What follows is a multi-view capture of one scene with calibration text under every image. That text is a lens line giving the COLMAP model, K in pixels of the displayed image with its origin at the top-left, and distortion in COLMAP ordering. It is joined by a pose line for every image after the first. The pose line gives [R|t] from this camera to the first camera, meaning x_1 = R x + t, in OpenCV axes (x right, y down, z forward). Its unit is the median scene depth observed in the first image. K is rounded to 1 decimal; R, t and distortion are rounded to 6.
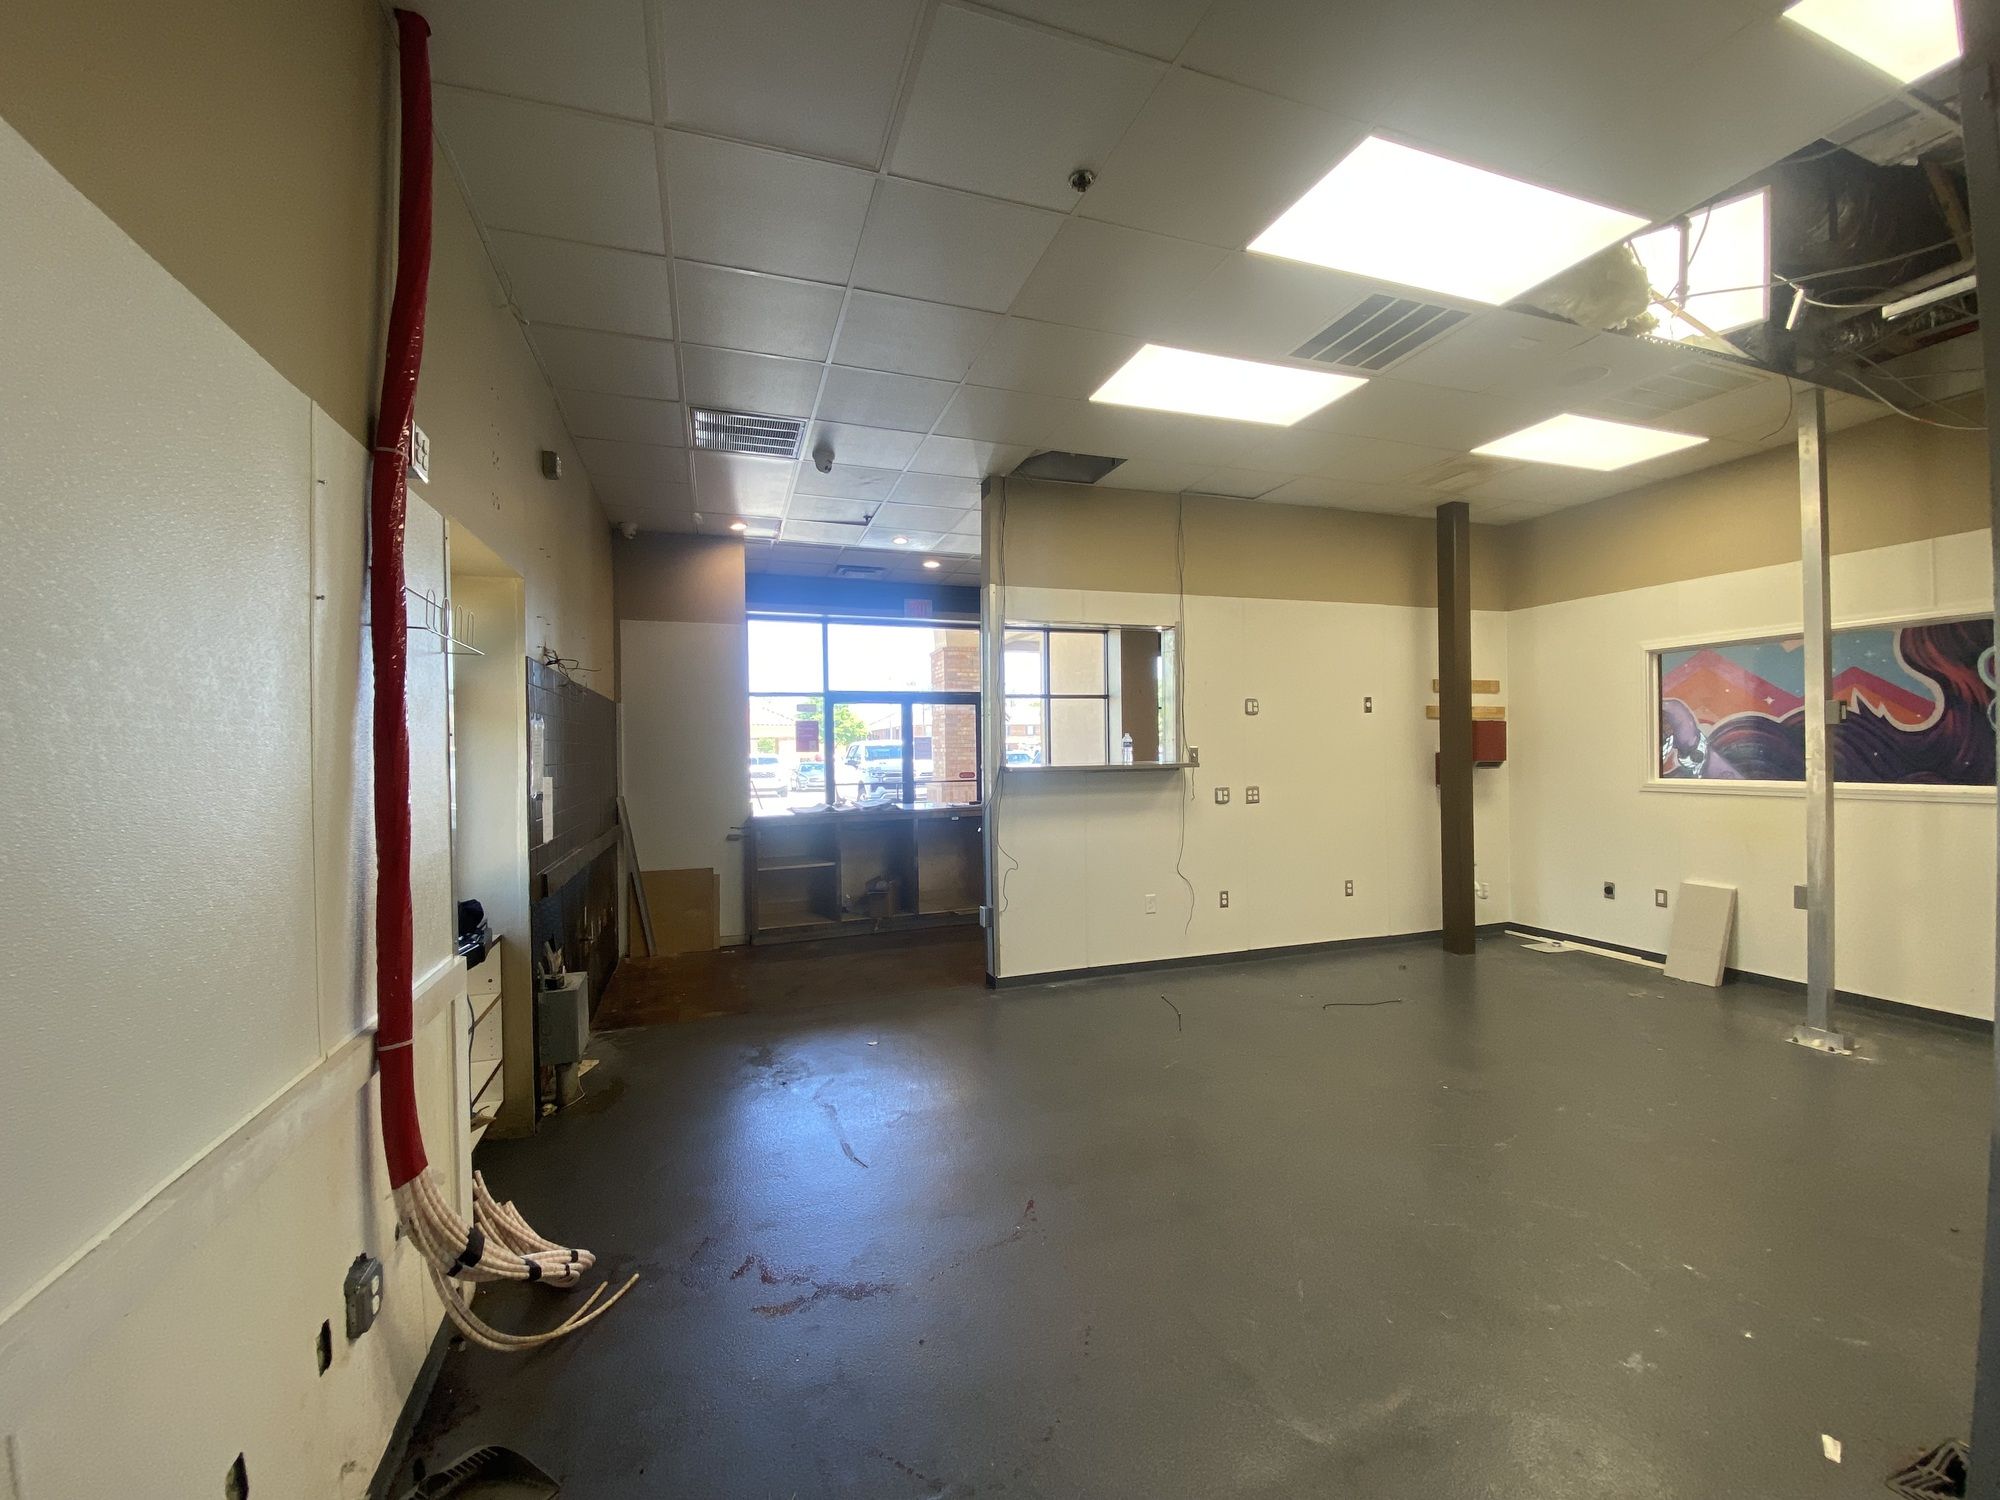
lens RADIAL K [[808.3, 0, 1000.0], [0, 808.3, 750.0], [0, 0, 1]] dist [0.029853, -0.026659]
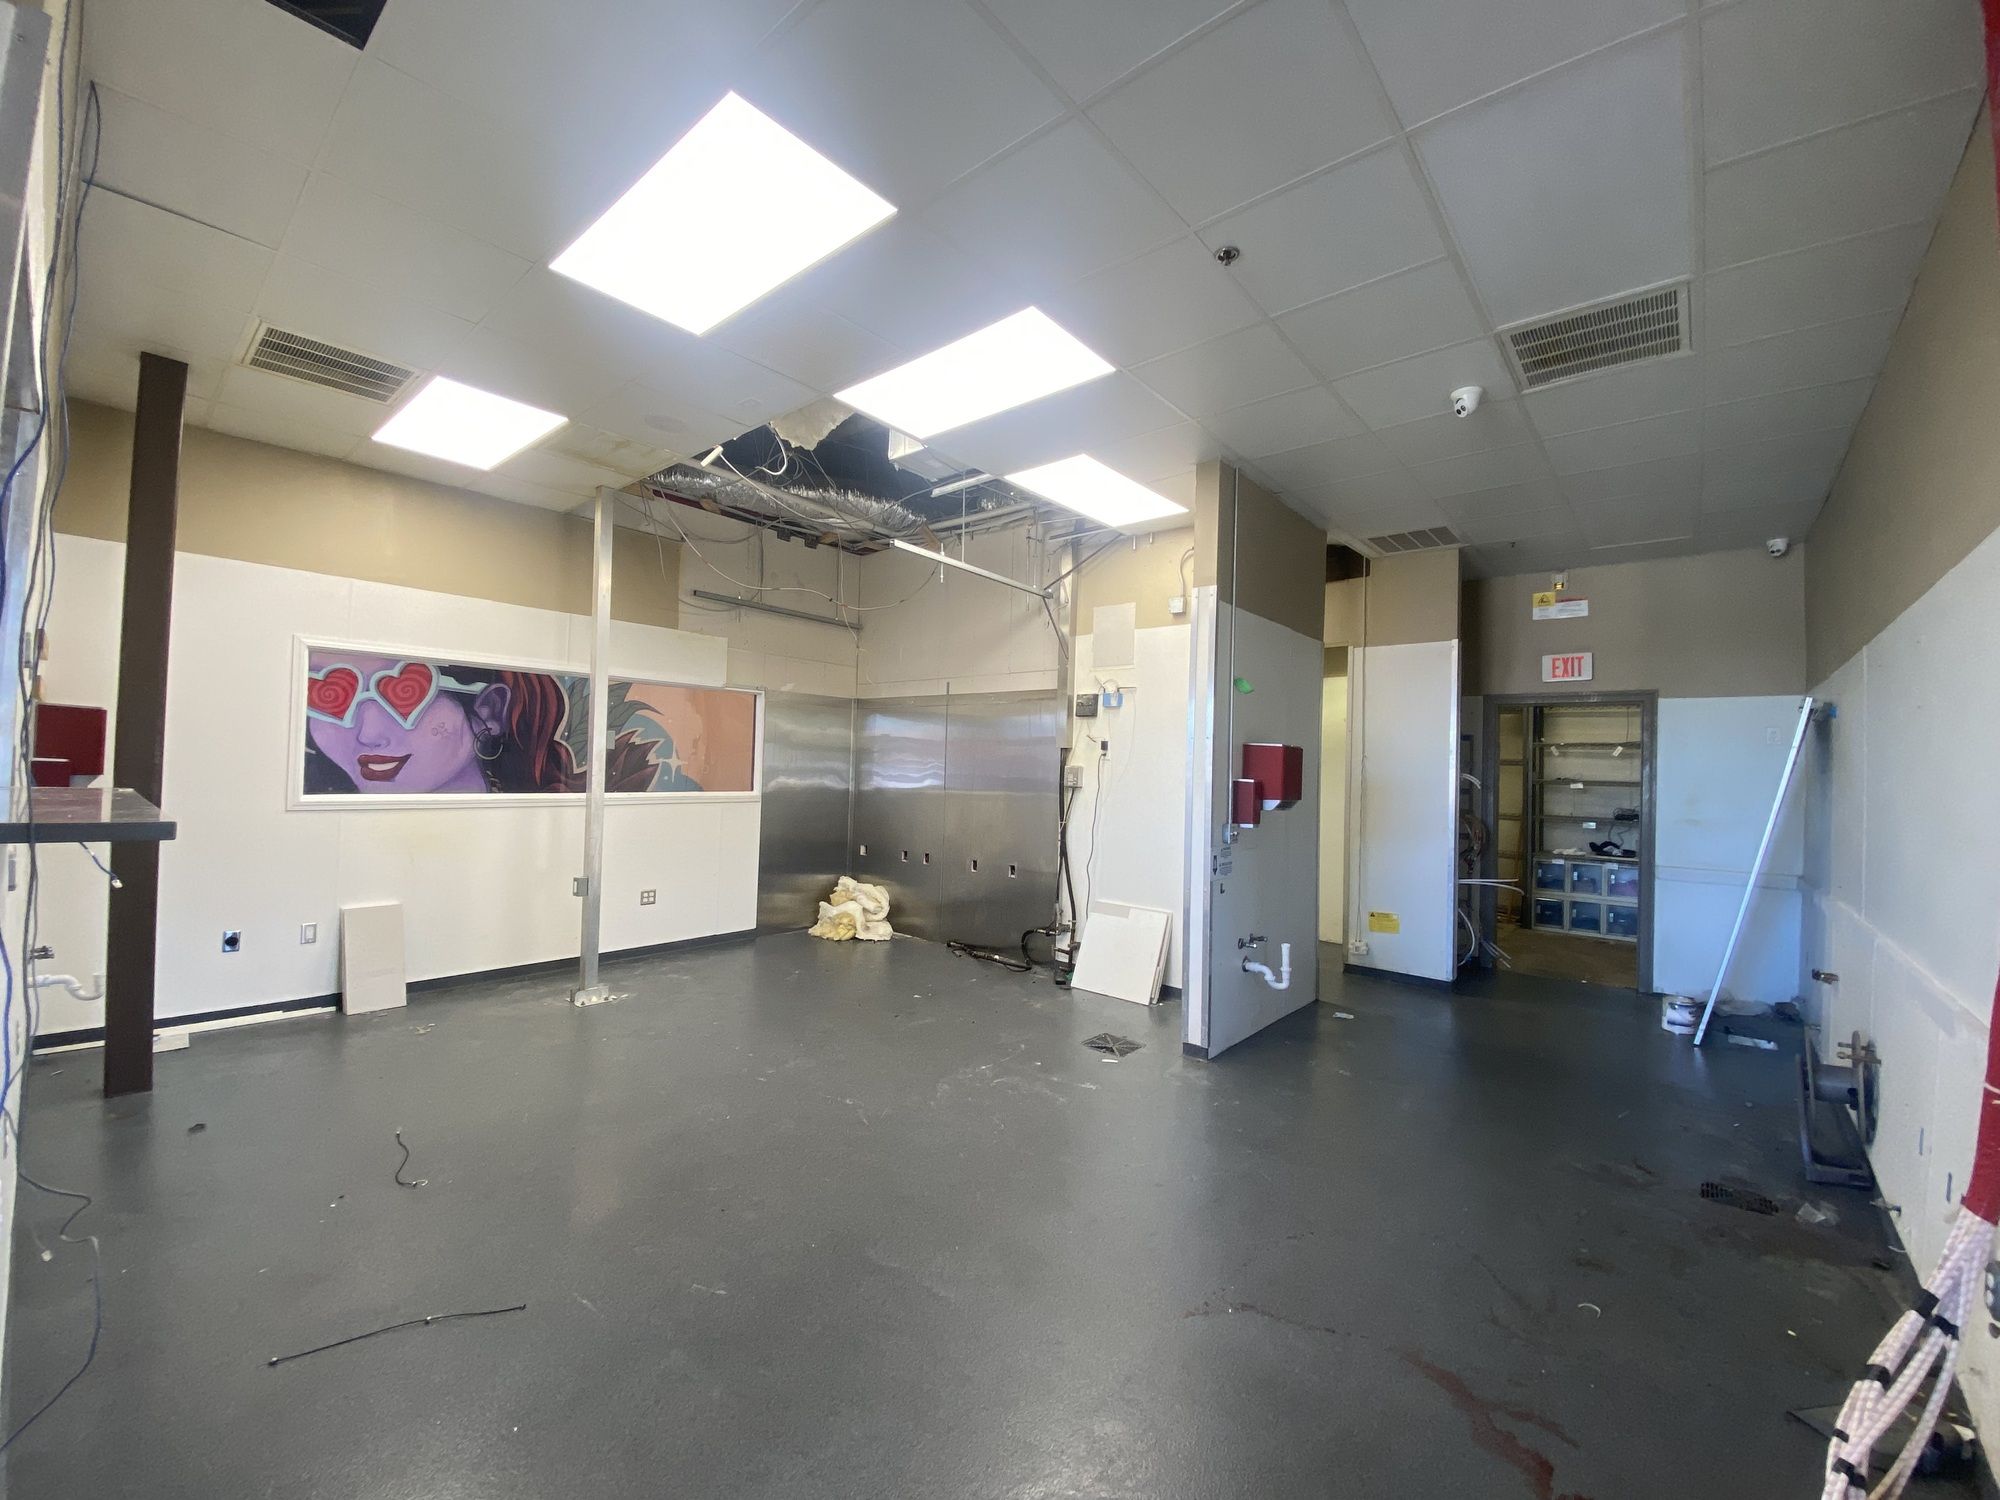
lens RADIAL K [[808.6, 0, 1000.0], [0, 808.6, 750.0], [0, 0, 1]] dist [0.029804, 0.000040]
pose [[-0.509575, 0.018527, 0.860227, -0.398164], [-0.021204, 0.999194, -0.034080, 0.003619], [-0.860165, -0.035607, -0.508772, 1.061021]]
